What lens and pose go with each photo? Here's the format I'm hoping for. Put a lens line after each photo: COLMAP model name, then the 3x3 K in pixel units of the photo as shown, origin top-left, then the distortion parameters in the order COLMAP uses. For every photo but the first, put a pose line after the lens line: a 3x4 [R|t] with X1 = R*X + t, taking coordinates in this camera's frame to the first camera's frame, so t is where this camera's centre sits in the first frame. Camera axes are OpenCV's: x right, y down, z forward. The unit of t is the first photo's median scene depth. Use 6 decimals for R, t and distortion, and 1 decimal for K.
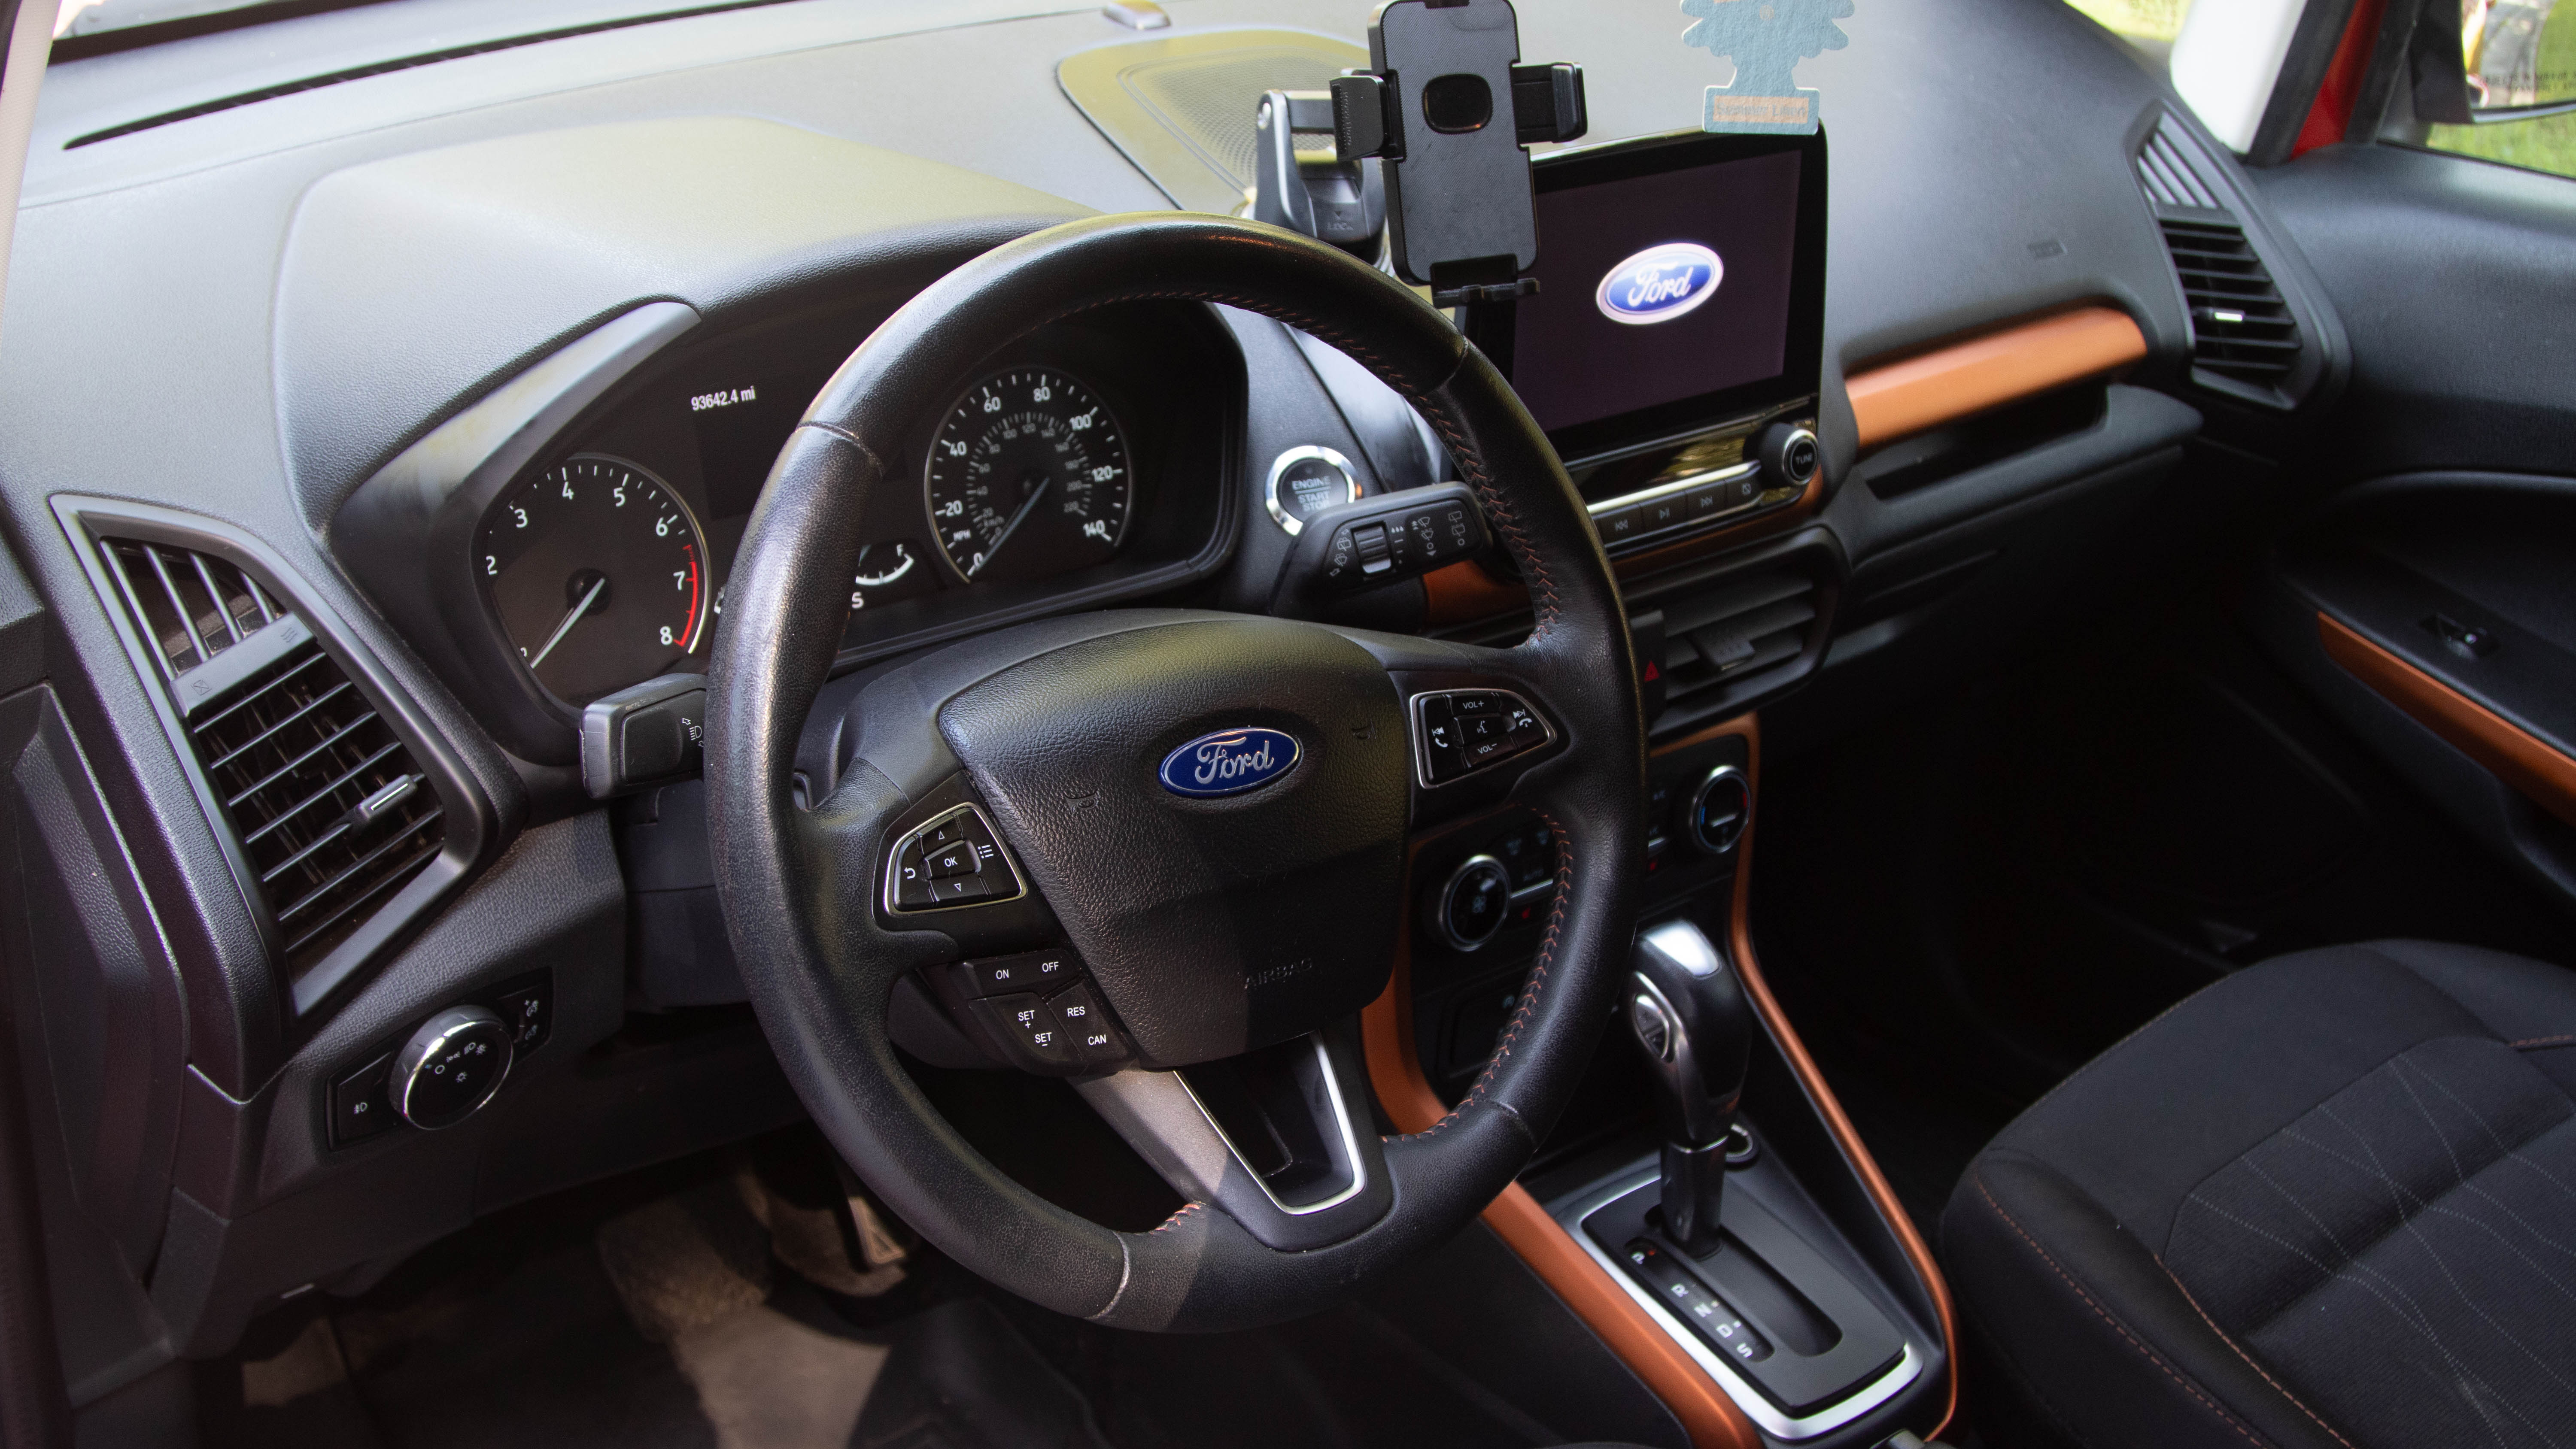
lens RADIAL K [[2835.7, 0, 1279.2], [0, 2835.7, 683.8], [0, 0, 1]] dist [-0.092279, 0.000000]
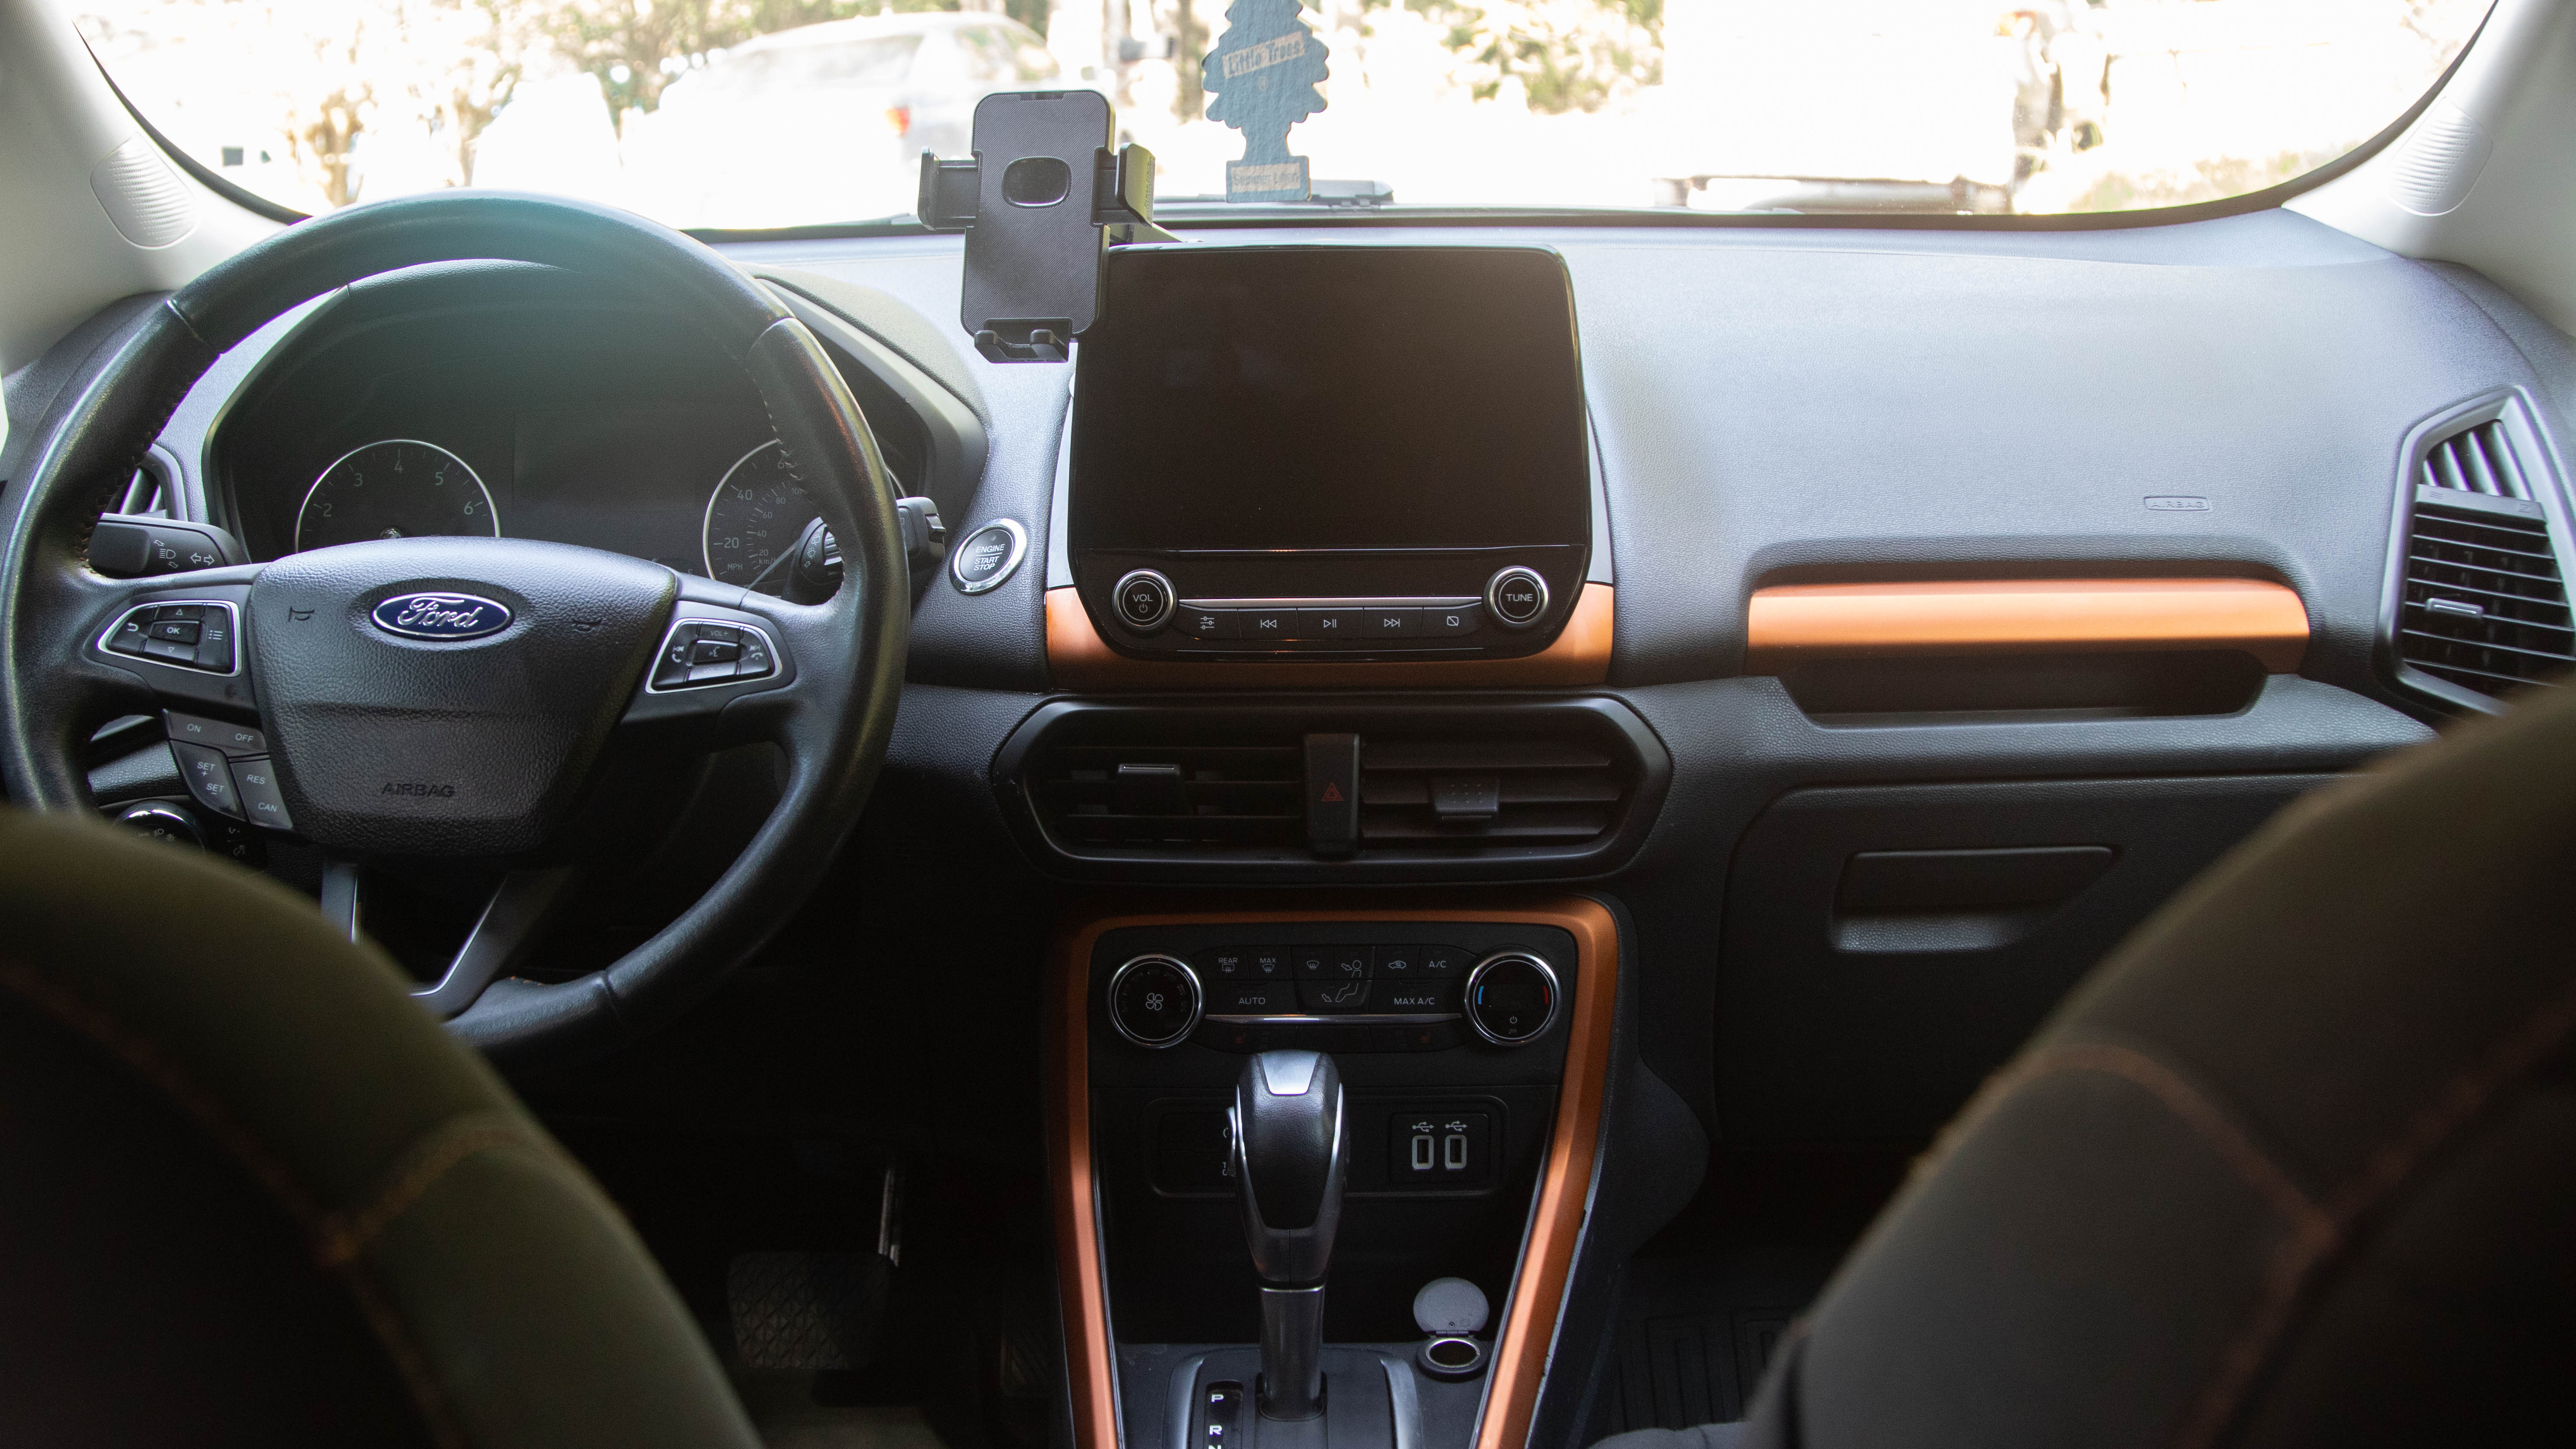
lens RADIAL K [[2835.7, 0, 1381.6], [0, 2835.7, 726.9], [0, 0, 1]] dist [-0.092279, 0.000000]
pose [[0.780063, 0.073674, -0.621348, 0.877315], [-0.221445, 0.961278, -0.164031, 0.152524], [0.585204, 0.265549, 0.766172, 0.290381]]
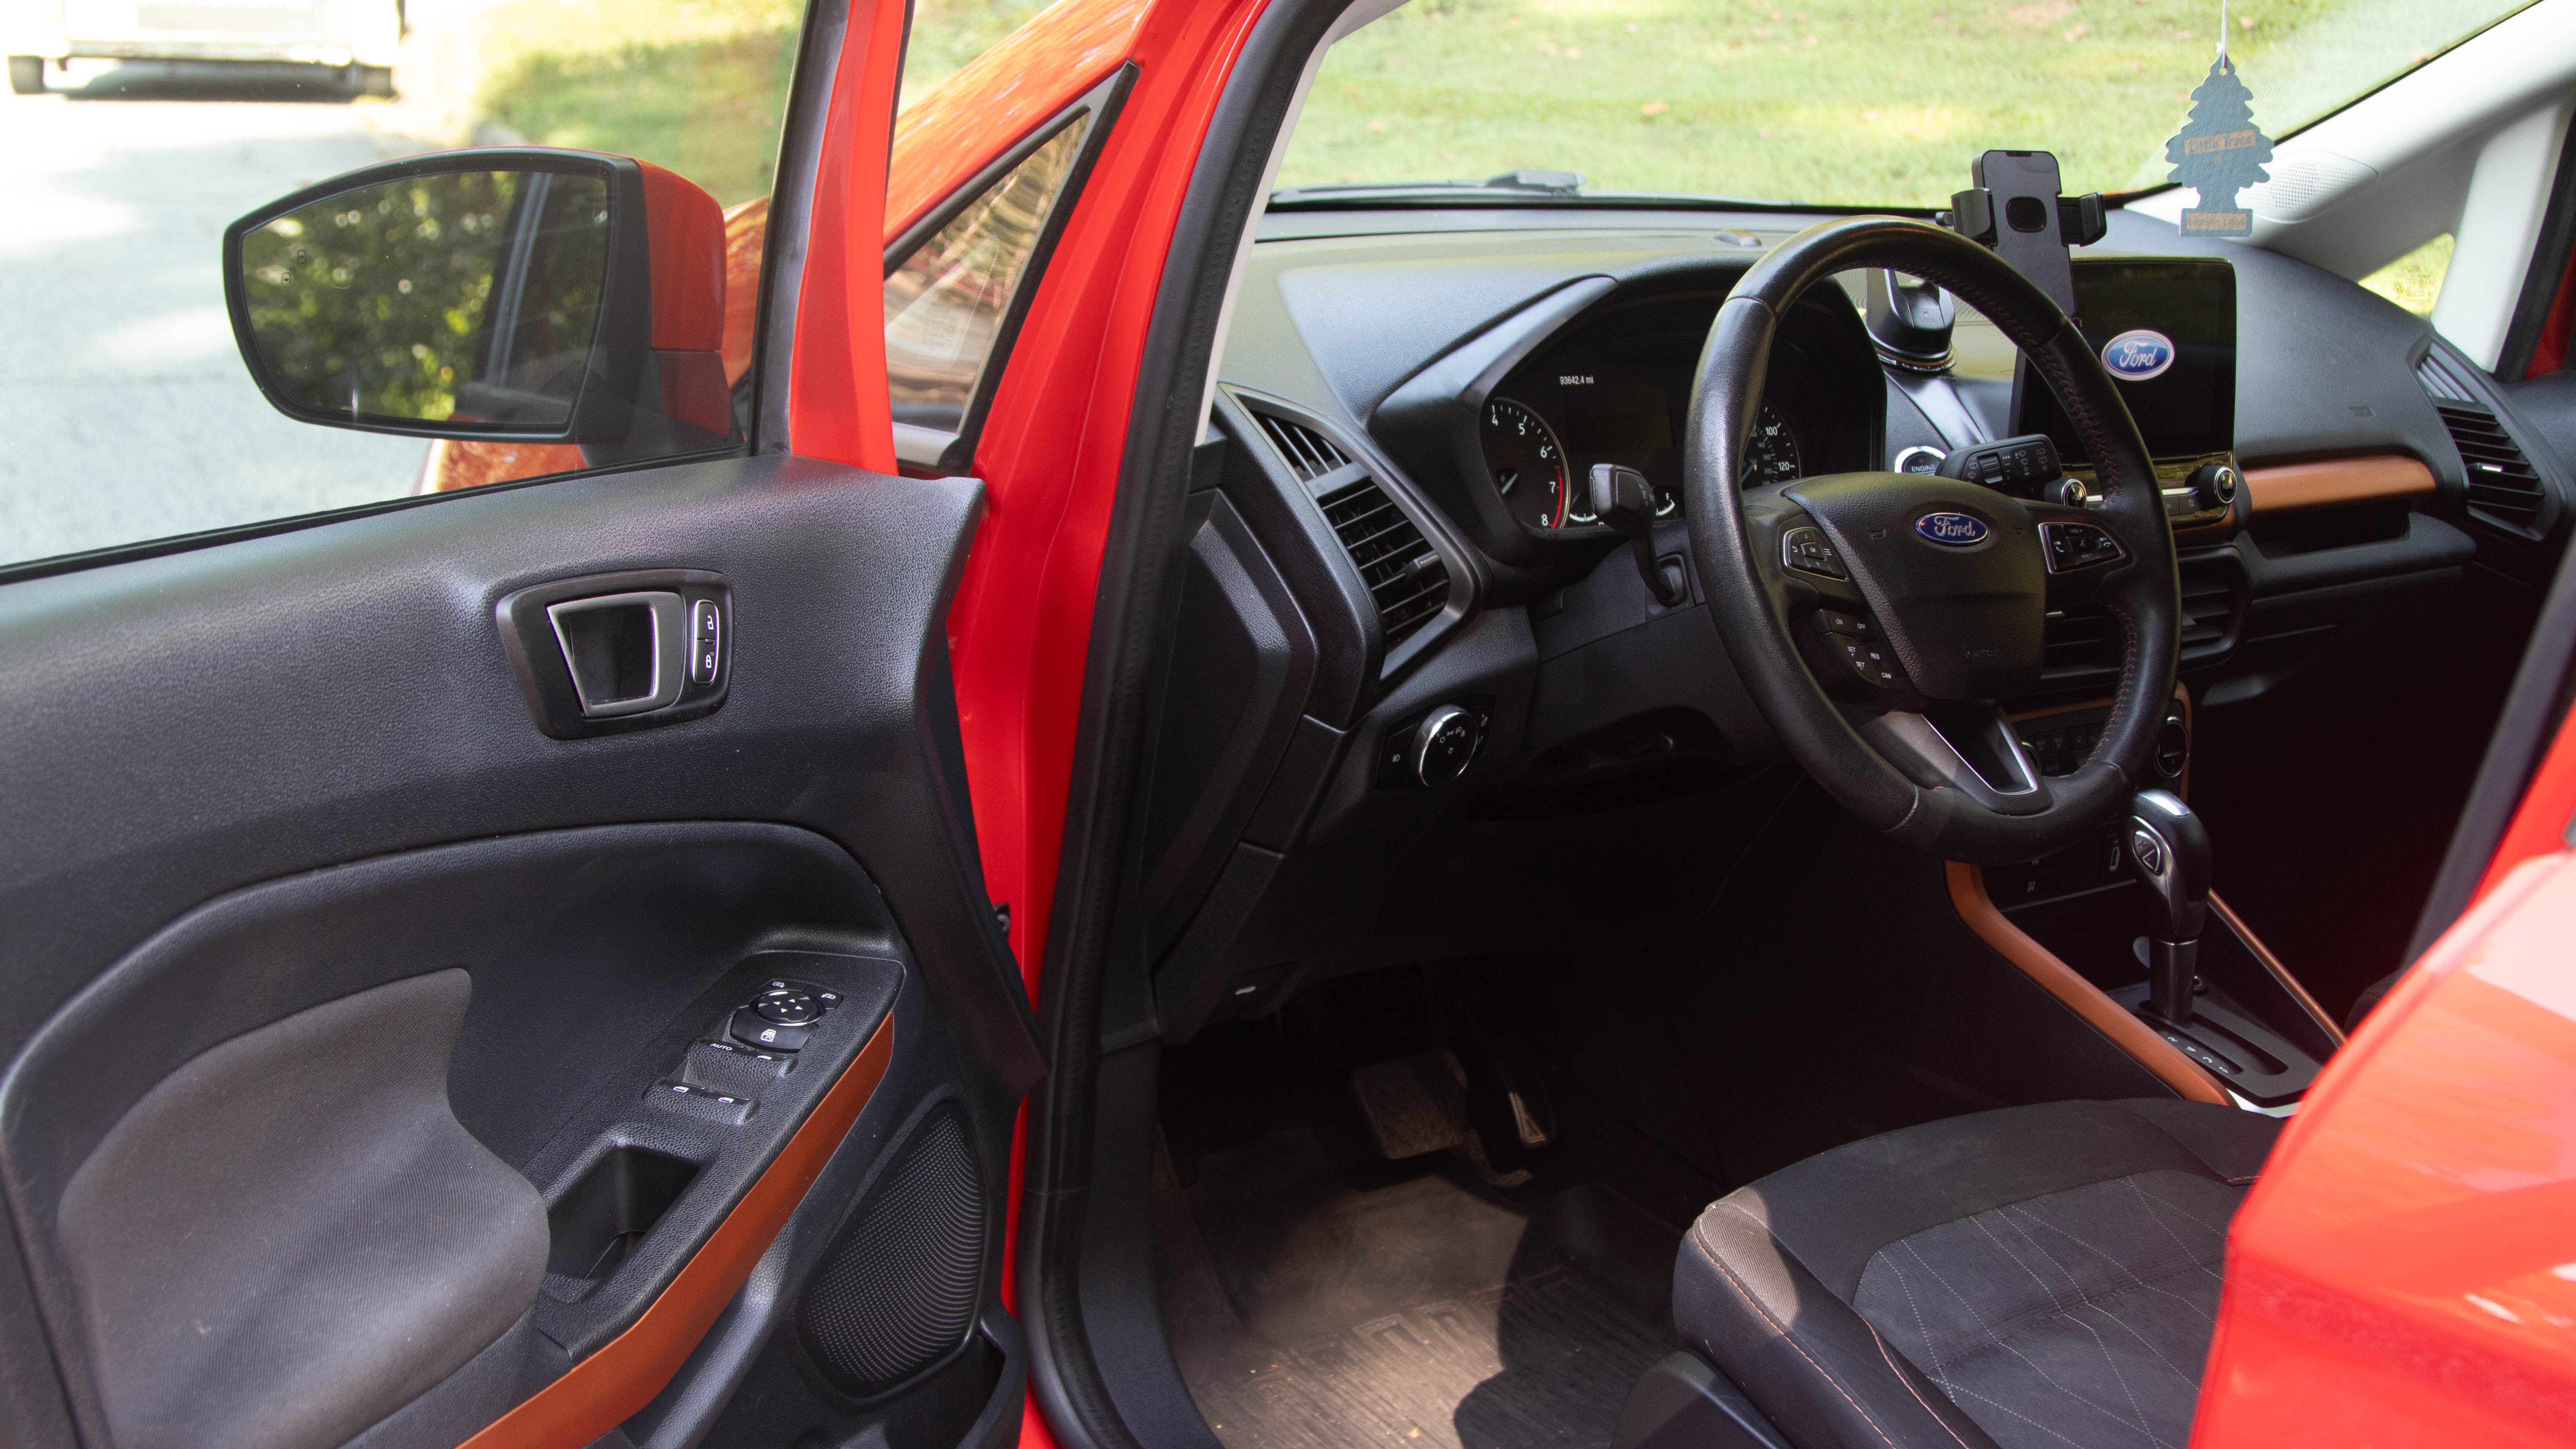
lens RADIAL K [[2835.7, 0, 1299.8], [0, 2835.7, 711.2], [0, 0, 1]] dist [-0.092279, 0.000000]
pose [[0.998794, 0.007519, -0.048522, -0.272376], [-0.017250, 0.978949, -0.203375, 0.407202], [0.045972, 0.203967, 0.977898, -0.528791]]
